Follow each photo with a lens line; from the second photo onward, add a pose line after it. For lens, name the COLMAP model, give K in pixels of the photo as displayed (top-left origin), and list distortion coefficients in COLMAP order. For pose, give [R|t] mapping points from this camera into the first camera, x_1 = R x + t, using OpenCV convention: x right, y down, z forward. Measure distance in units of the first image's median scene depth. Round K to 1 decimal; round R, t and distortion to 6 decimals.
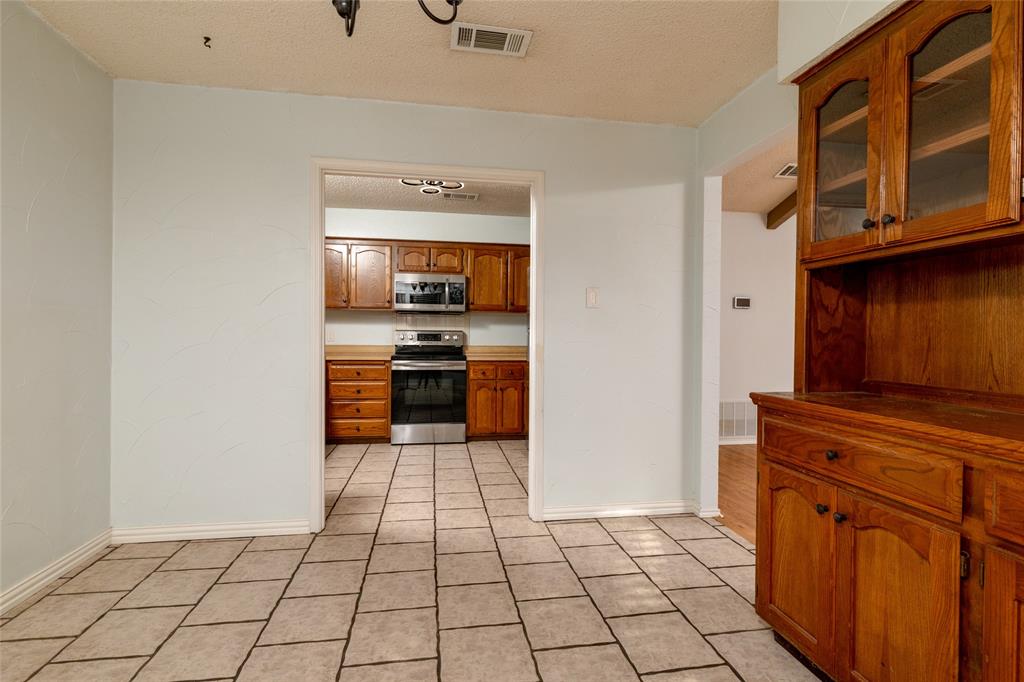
lens RADIAL K [[492.9, 0, 507.6], [0, 492.9, 321.1], [0, 0, 1]] dist [-0.003228, -0.000297]
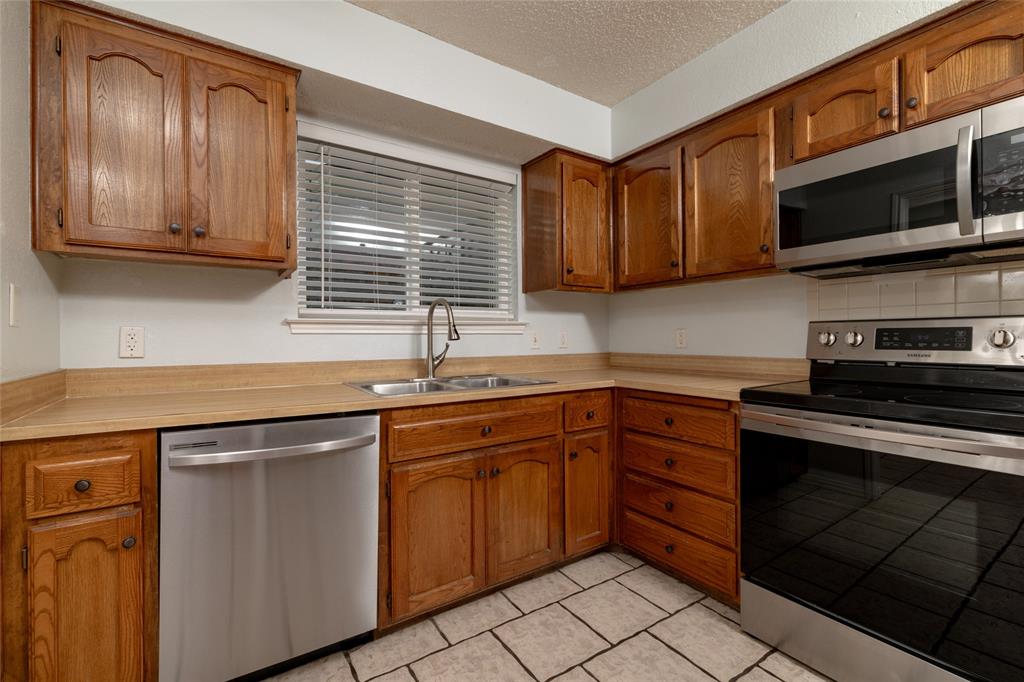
lens RADIAL K [[442.0, 0, 511.4], [0, 442.0, 337.8], [0, 0, 1]] dist [-0.004816, 0.000519]
pose [[0.411394, -0.009486, -0.911408, -0.003313], [0.040243, 0.999160, 0.007766, 0.019991], [0.910569, -0.039873, 0.411430, 0.653288]]
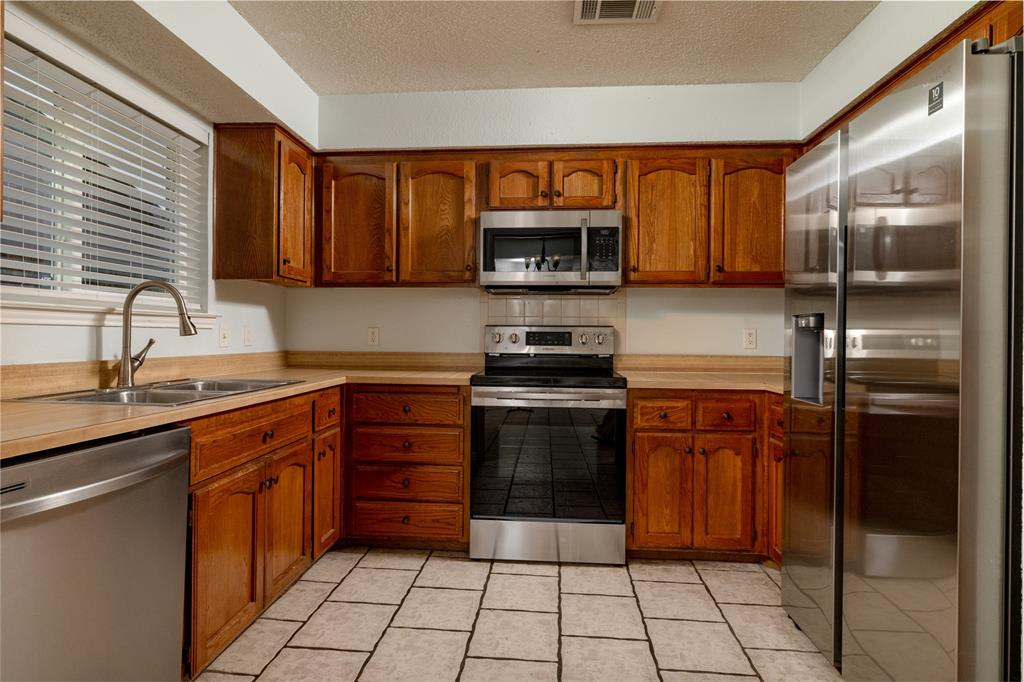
lens RADIAL K [[523.1, 0, 507.1], [0, 523.1, 337.5], [0, 0, 1]] dist [-0.008762, 0.000061]
pose [[0.970606, 0.001805, -0.240666, -0.070942], [0.006333, 0.999434, 0.033036, 0.013941], [0.240589, -0.033589, 0.970046, 0.469357]]
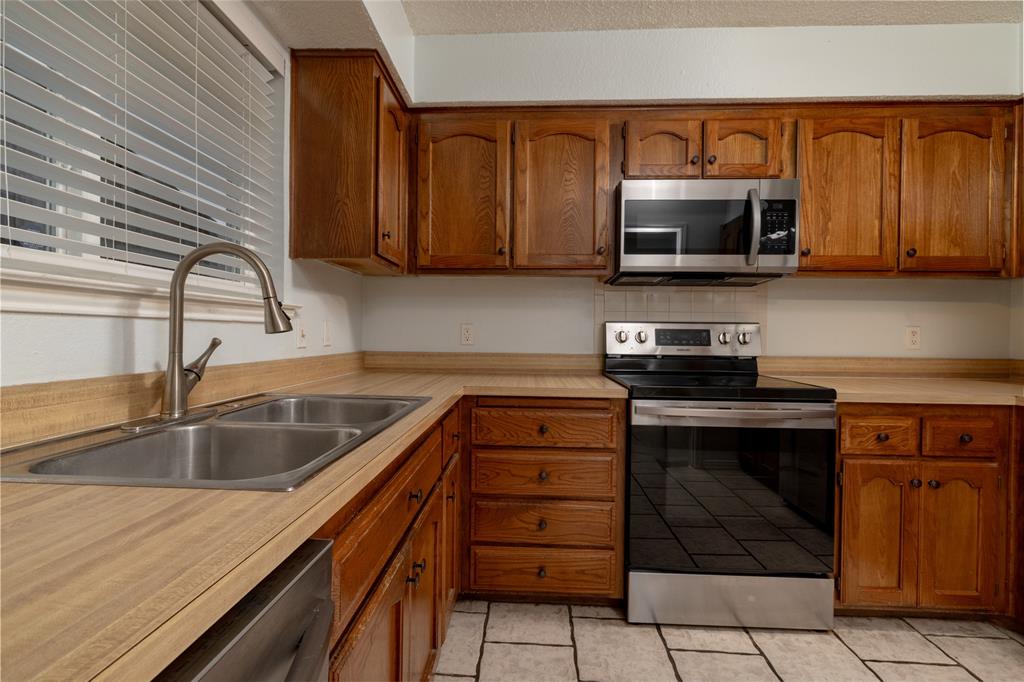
lens RADIAL K [[442.0, 0, 508.5], [0, 442.0, 337.7], [0, 0, 1]] dist [-0.004816, 0.000519]
pose [[0.976888, 0.005724, -0.213674, -0.235369], [0.002840, 0.999205, 0.039755, 0.017859], [0.213732, -0.039443, 0.976096, 0.603089]]
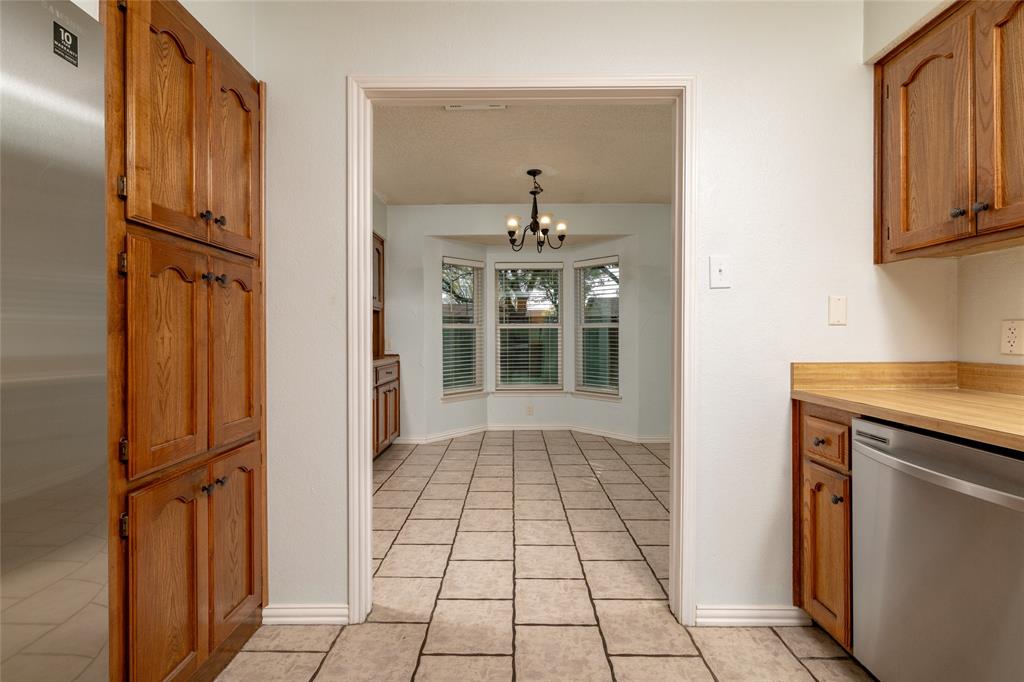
lens RADIAL K [[442.0, 0, 508.2], [0, 442.0, 337.7], [0, 0, 1]] dist [-0.004816, 0.000519]
pose [[-0.987918, -0.009896, 0.154661, -0.123877], [-0.014409, 0.999502, -0.028084, 0.027274], [-0.154306, -0.029973, -0.987568, 0.860120]]
